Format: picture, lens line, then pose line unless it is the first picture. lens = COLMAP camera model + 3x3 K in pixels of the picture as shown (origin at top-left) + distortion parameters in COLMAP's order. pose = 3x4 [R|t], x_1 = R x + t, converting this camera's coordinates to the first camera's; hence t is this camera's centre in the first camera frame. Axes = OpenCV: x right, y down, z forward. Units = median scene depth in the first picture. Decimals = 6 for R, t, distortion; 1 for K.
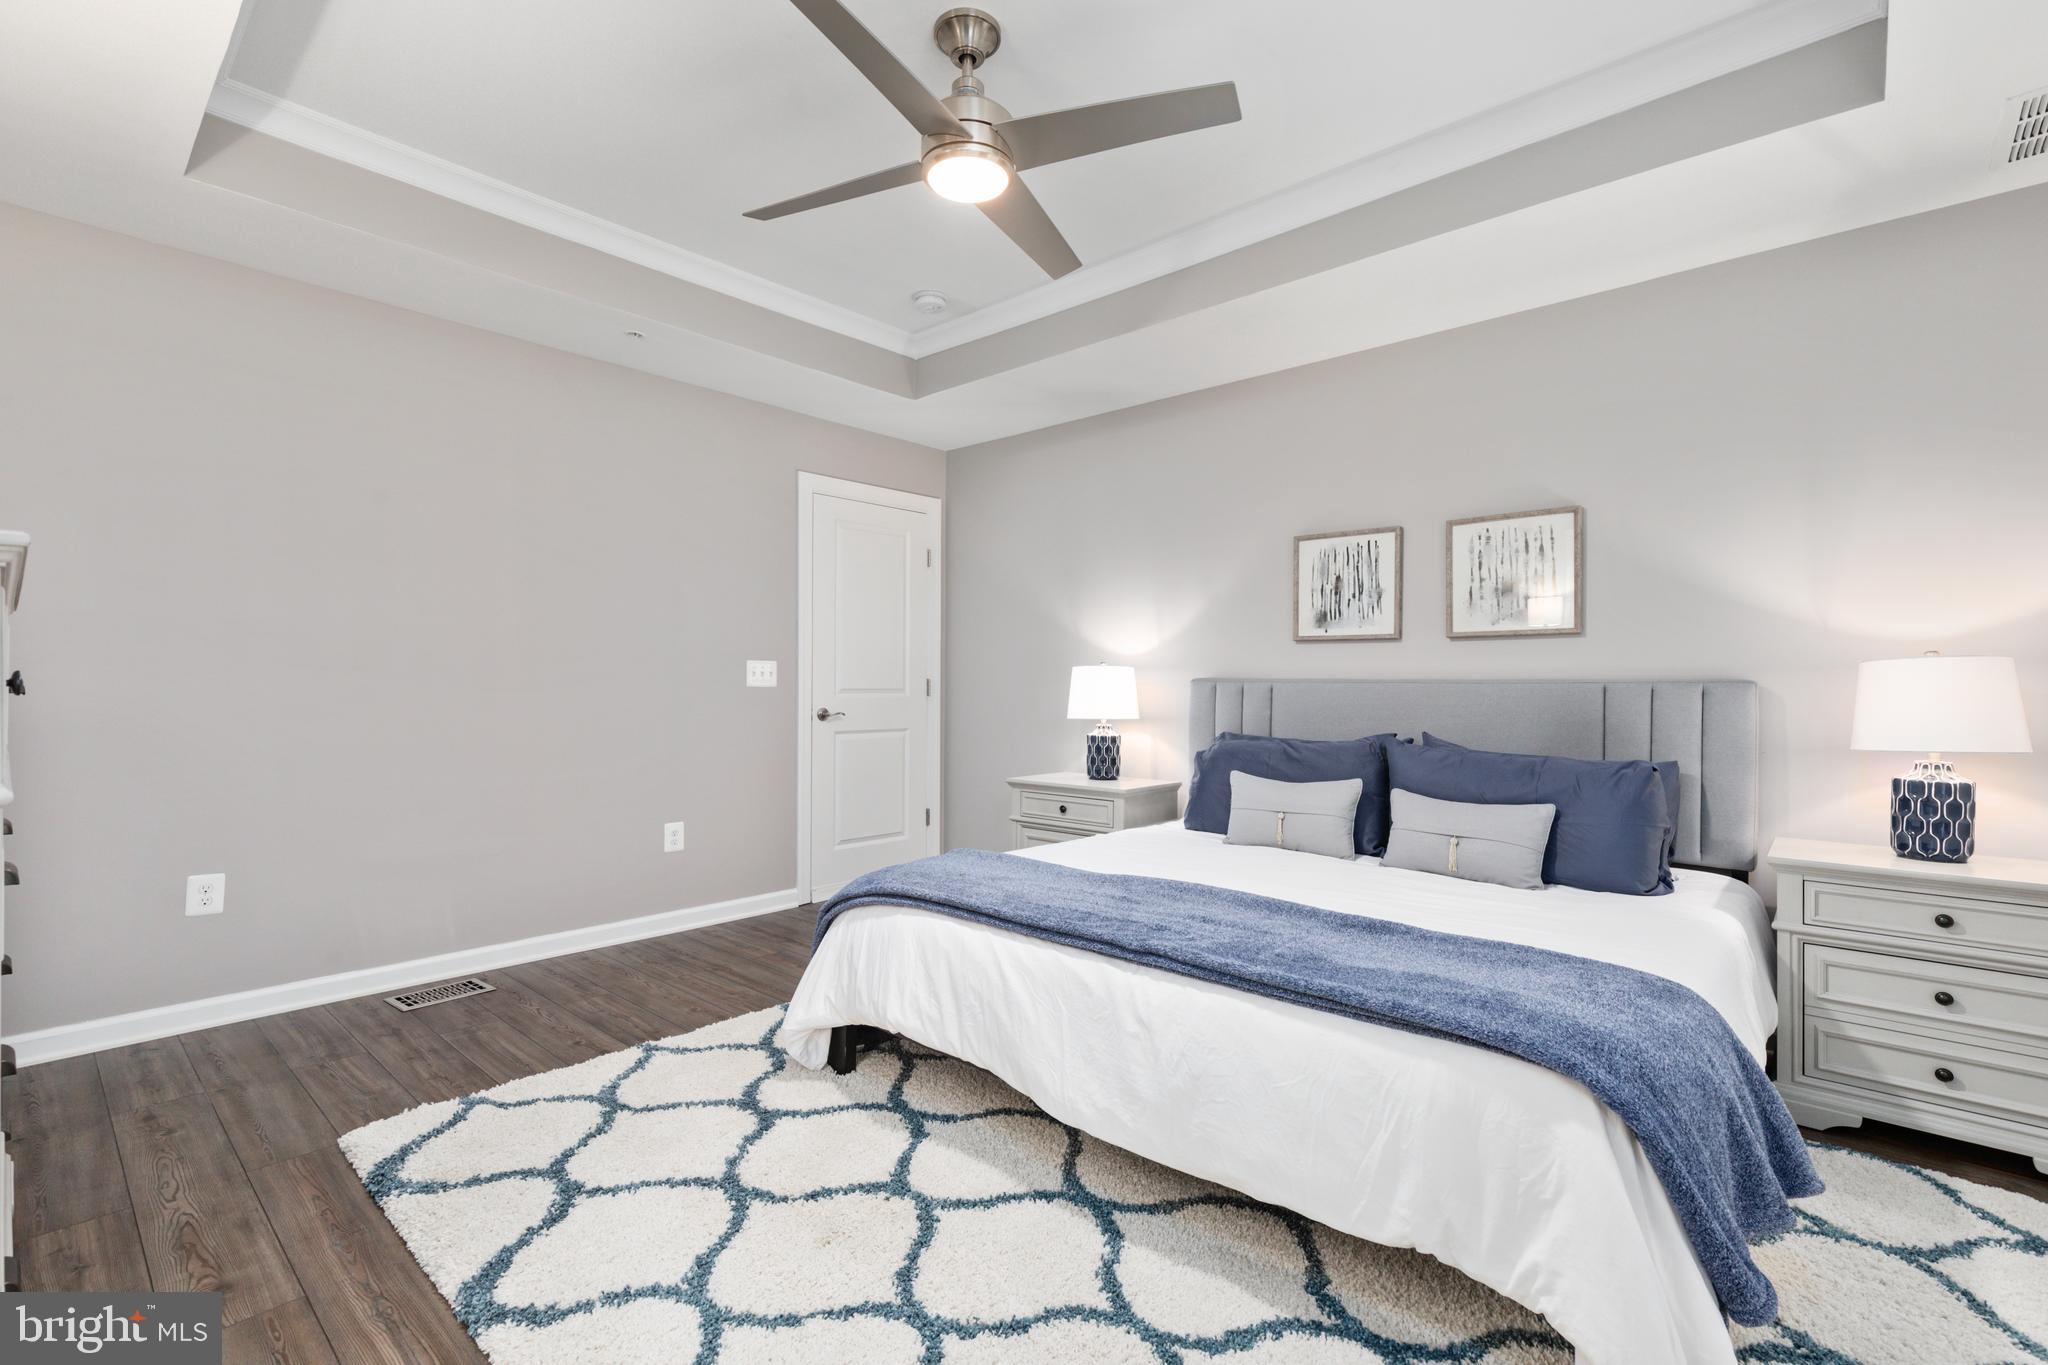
lens RADIAL K [[925.3, 0, 1025.0], [0, 925.3, 677.1], [0, 0, 1]] dist [0.012264, -0.000264]
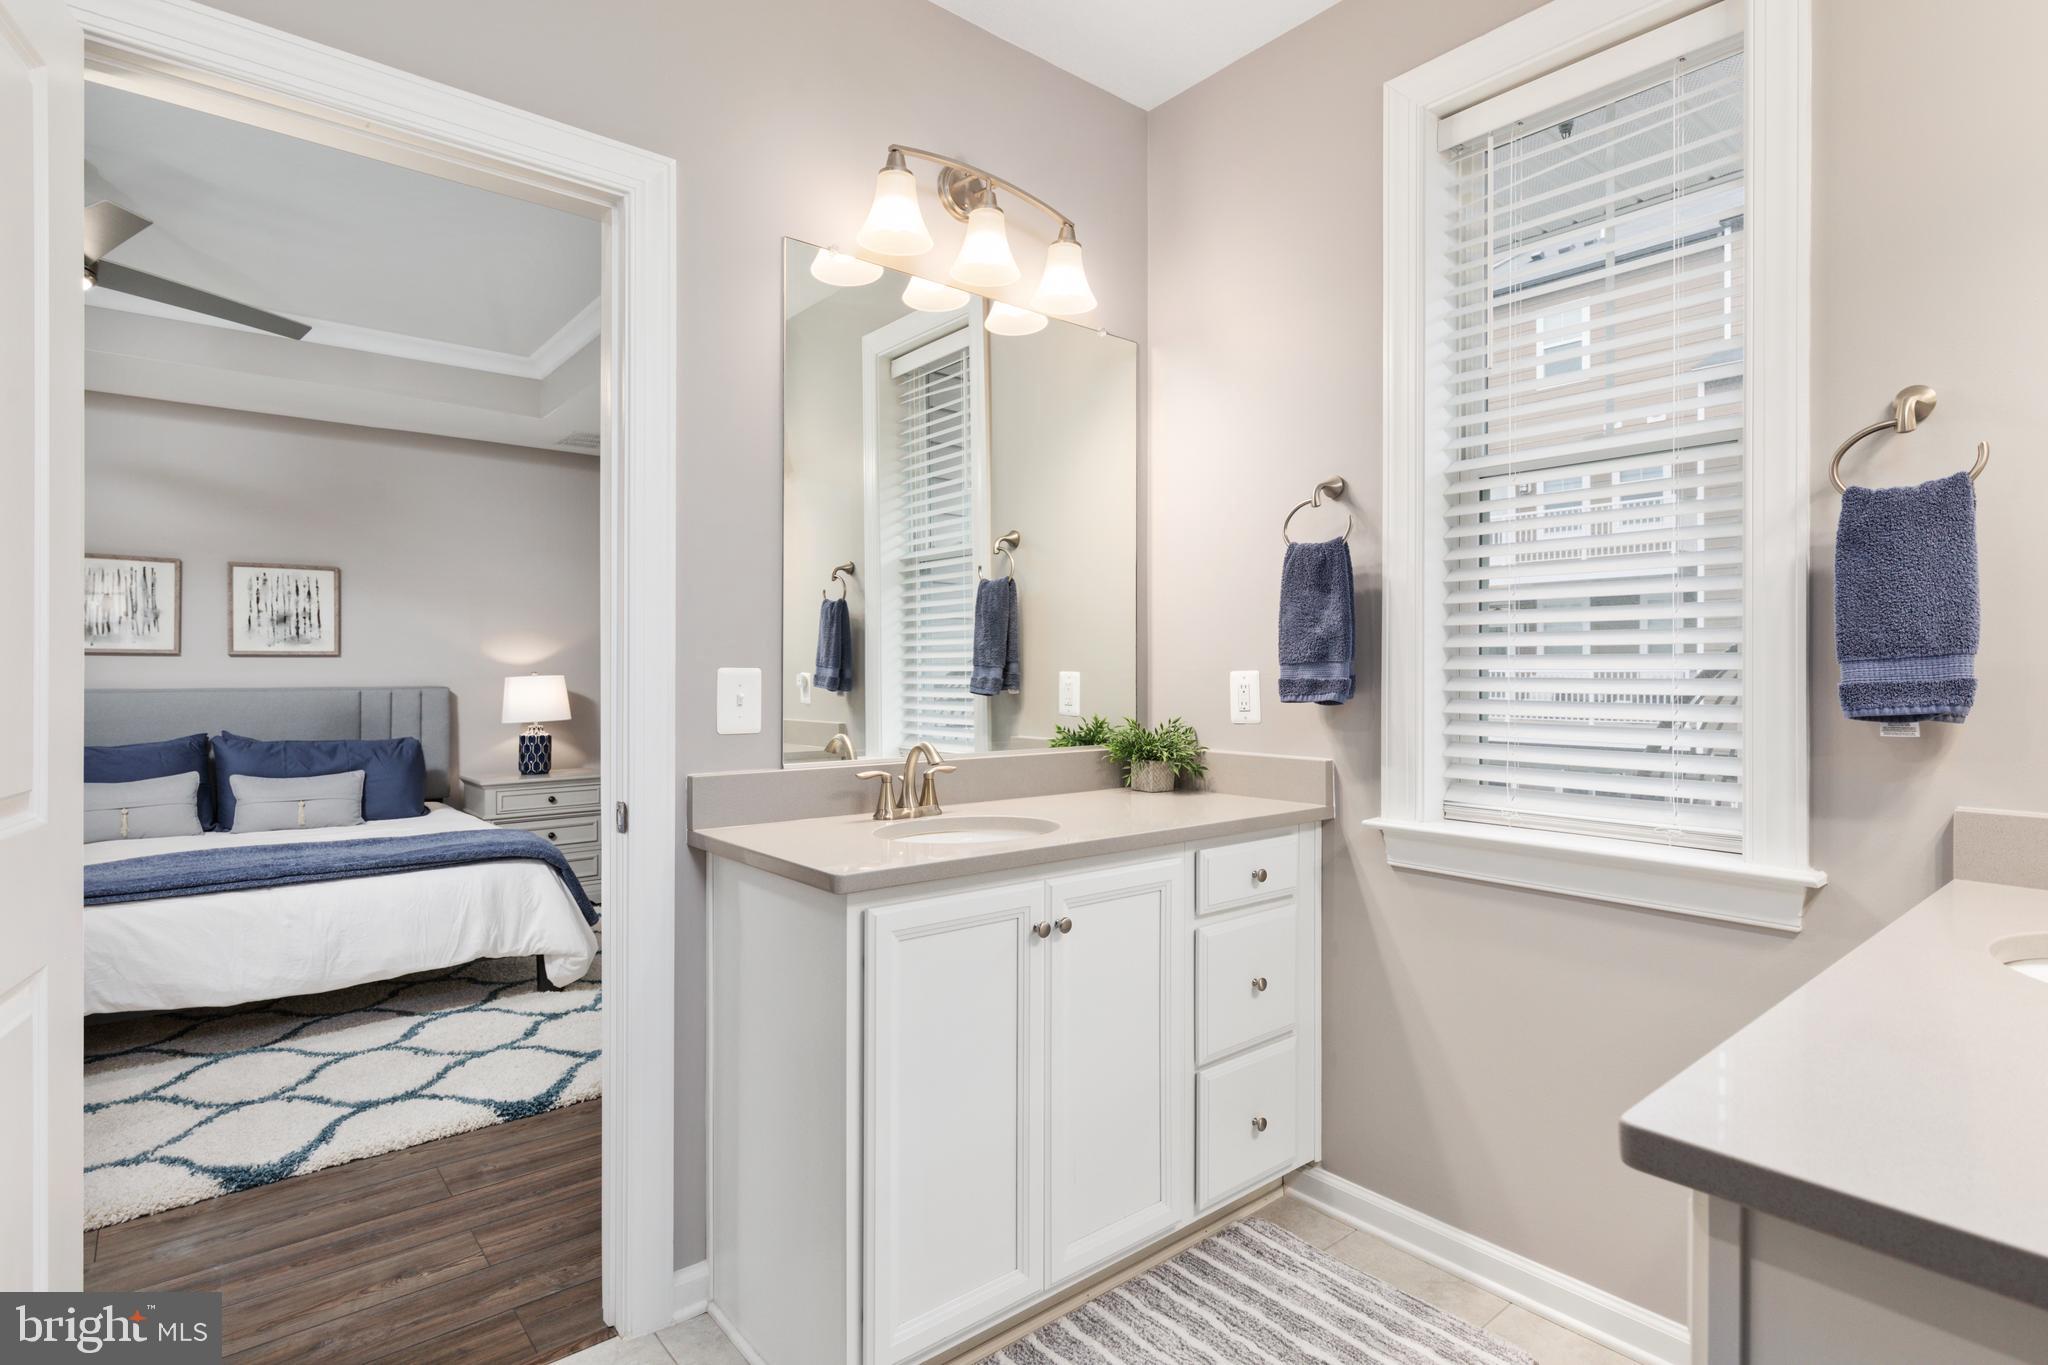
lens RADIAL K [[1032.0, 0, 1039.4], [0, 1032.0, 683.5], [0, 0, 1]] dist [0.000324, 0.000091]
pose [[0.131743, -0.019244, 0.991097, -0.883440], [-0.007446, 0.999764, 0.020402, -0.045326], [-0.991256, -0.010067, 0.131568, -0.306005]]
